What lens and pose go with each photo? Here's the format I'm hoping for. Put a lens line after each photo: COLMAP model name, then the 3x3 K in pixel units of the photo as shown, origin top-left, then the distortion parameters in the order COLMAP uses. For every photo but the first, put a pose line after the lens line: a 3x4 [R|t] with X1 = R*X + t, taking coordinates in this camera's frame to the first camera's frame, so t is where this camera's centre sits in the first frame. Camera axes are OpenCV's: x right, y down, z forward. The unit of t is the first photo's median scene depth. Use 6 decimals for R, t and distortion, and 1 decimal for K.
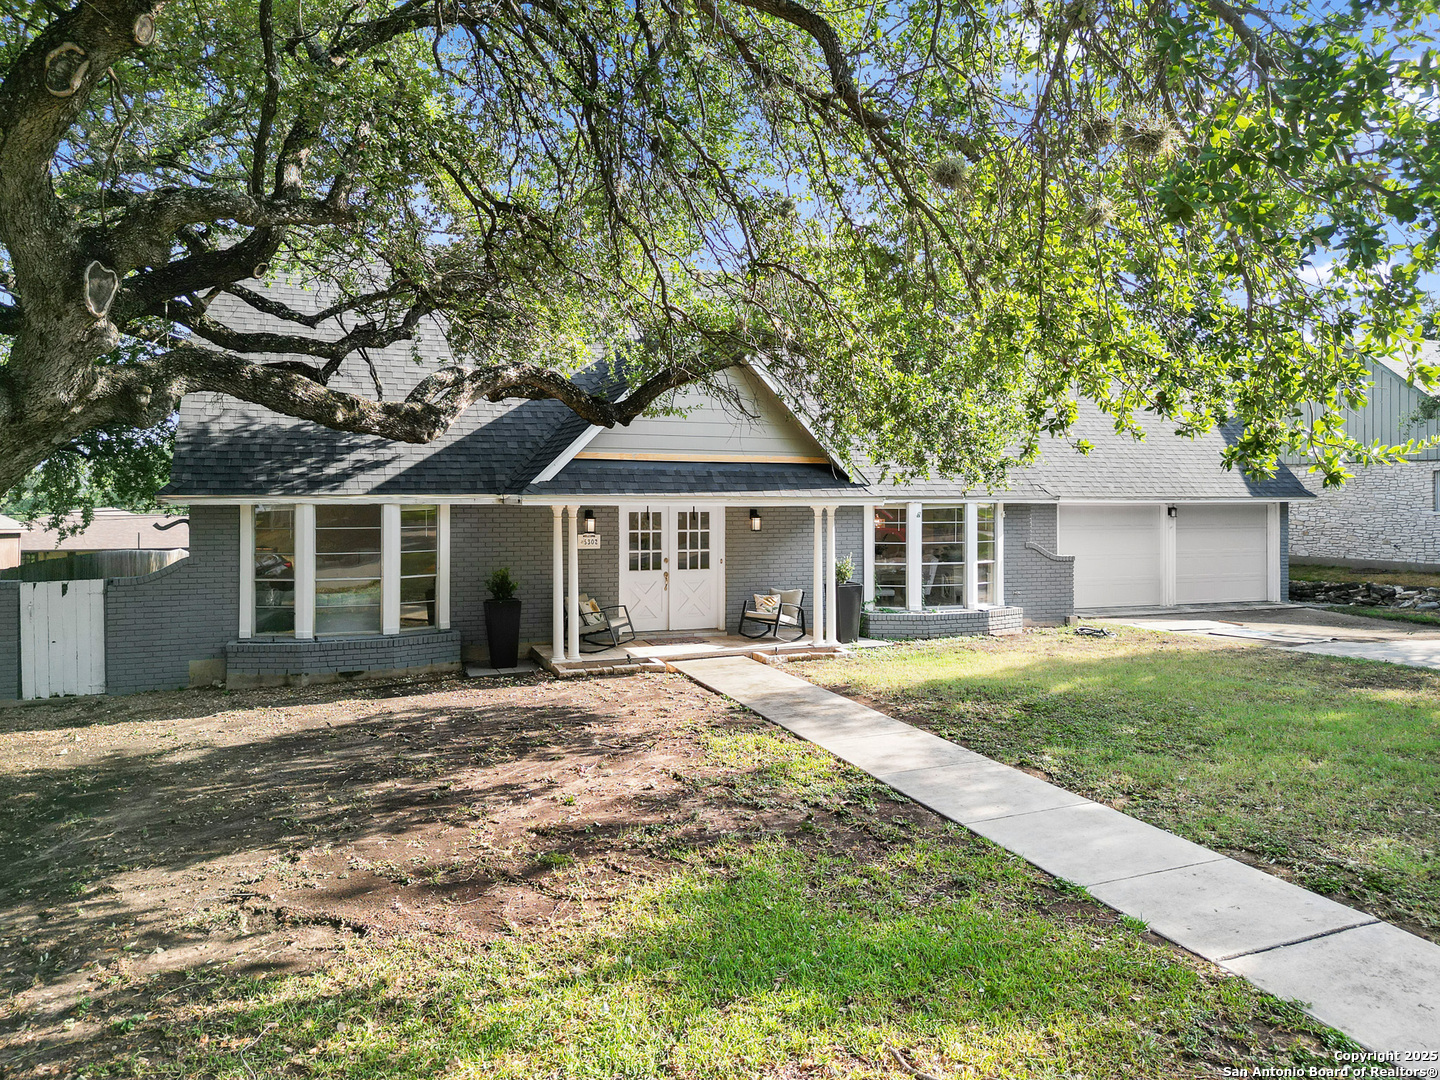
lens RADIAL K [[1046.2, 0, 699.1], [0, 1046.2, 539.1], [0, 0, 1]] dist [0.069403, -0.002654]
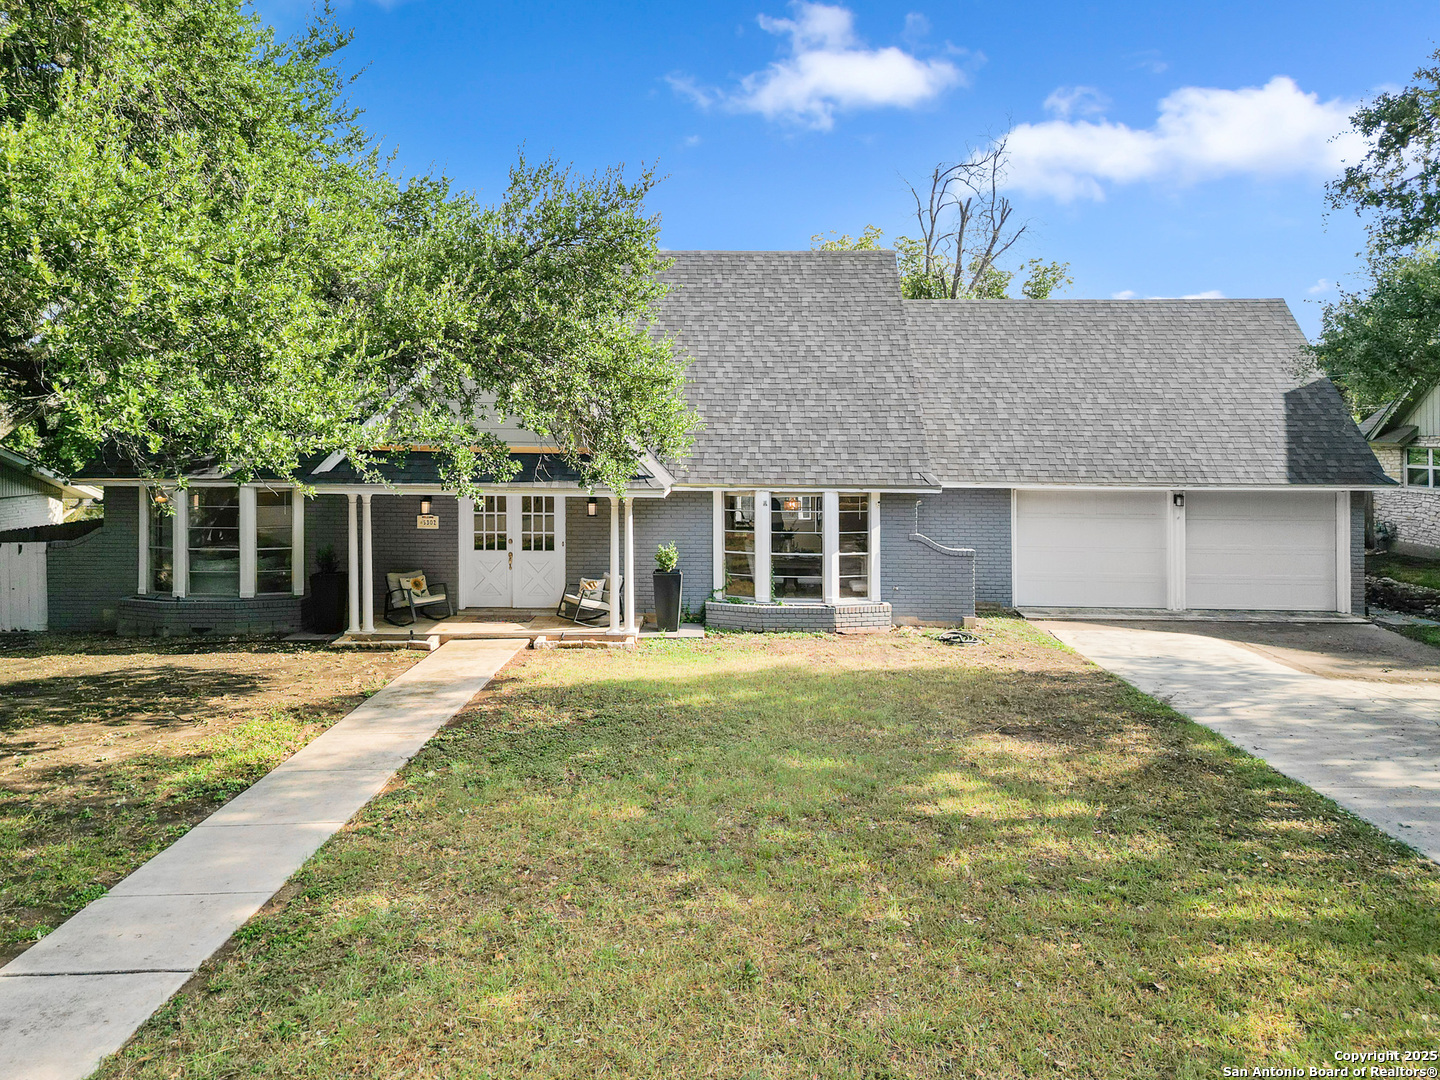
lens RADIAL K [[1046.2, 0, 699.1], [0, 1046.2, 539.1], [0, 0, 1]] dist [0.069403, -0.002654]
pose [[0.926846, 0.042377, -0.373043, 0.538845], [-0.021259, 0.997939, 0.060545, -0.050157], [0.374840, -0.048185, 0.925836, 0.089224]]
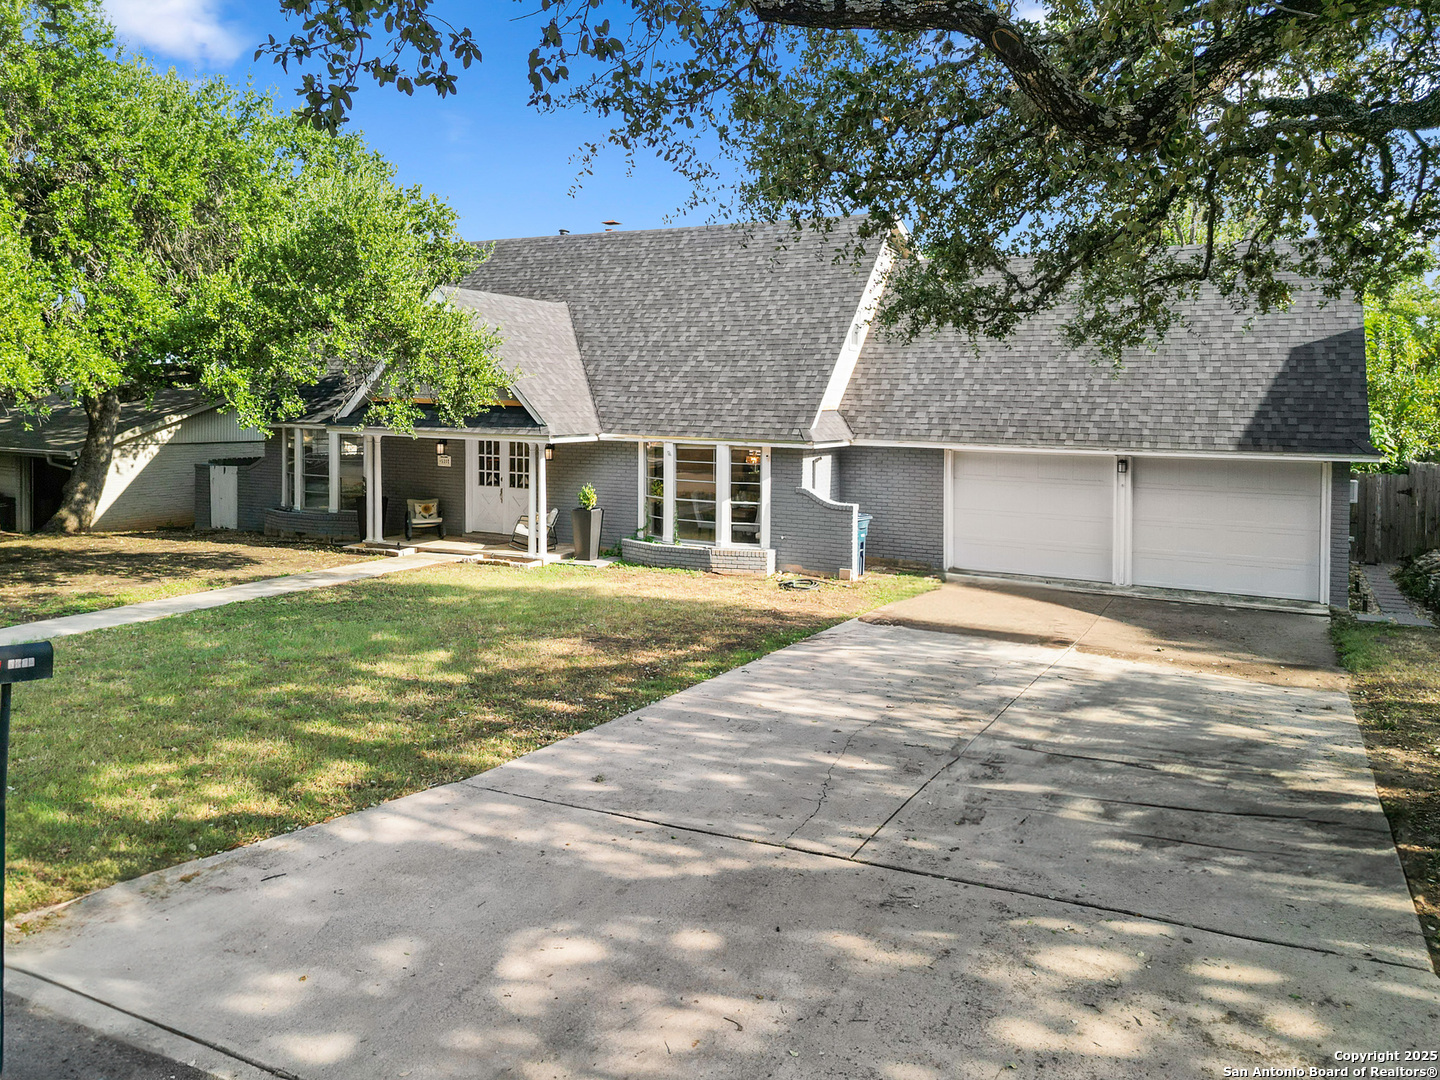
lens RADIAL K [[1046.2, 0, 699.1], [0, 1046.2, 539.1], [0, 0, 1]] dist [0.069403, -0.002654]
pose [[0.661121, 0.108598, -0.742378, 1.092758], [-0.045689, 0.993460, 0.104639, -0.052585], [0.748887, -0.035260, 0.661759, 0.322460]]
